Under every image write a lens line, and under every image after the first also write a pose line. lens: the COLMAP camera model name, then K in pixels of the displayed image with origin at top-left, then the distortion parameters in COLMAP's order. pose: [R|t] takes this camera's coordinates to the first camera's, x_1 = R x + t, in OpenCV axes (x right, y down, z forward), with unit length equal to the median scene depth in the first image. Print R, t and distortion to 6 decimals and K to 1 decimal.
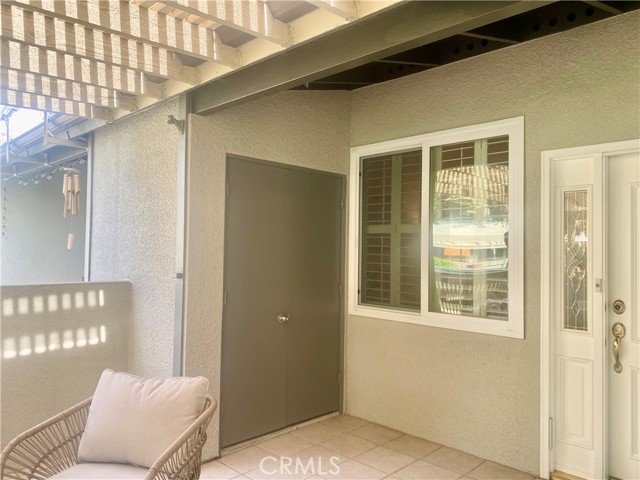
lens RADIAL K [[492.9, 0, 317.4], [0, 492.9, 240.4], [0, 0, 1]] dist [0.041161, -0.034934]
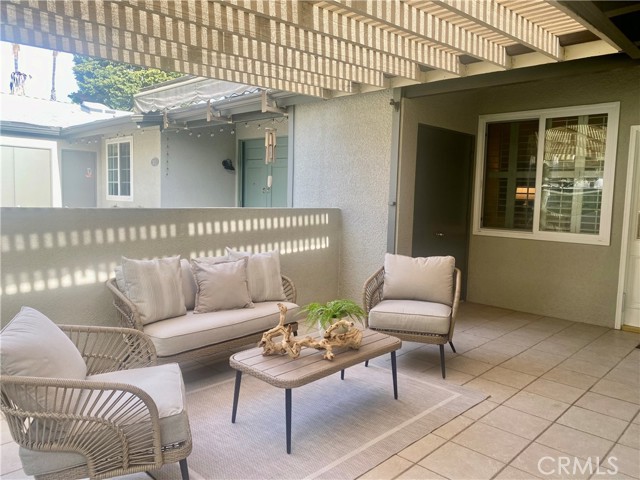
lens RADIAL K [[492.9, 0, 317.8], [0, 492.9, 235.7], [0, 0, 1]] dist [0.041161, -0.034934]
pose [[0.999879, 0.011122, 0.010864, -0.523858], [-0.012134, 0.995112, 0.098005, 0.022203], [-0.009721, -0.098125, 0.995127, -0.560161]]
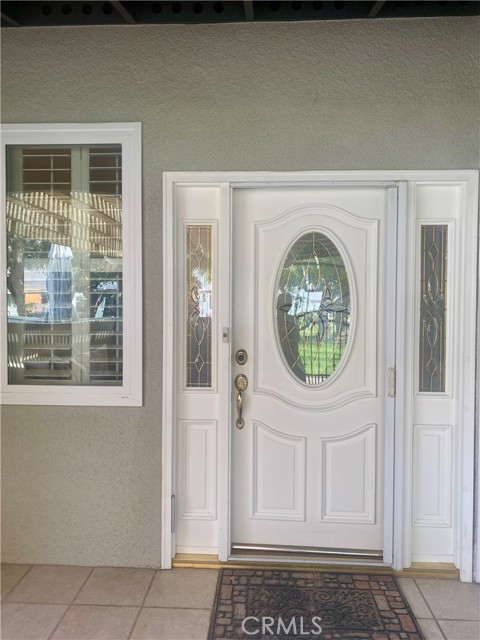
lens RADIAL K [[492.9, 0, 223.7], [0, 492.9, 307.3], [0, 0, 1]] dist [0.041161, -0.034934]
pose [[0.744811, -0.031558, 0.666529, -0.014045], [-0.004333, 0.998631, 0.052124, -0.003319], [-0.667262, -0.041710, 0.743655, 0.319251]]
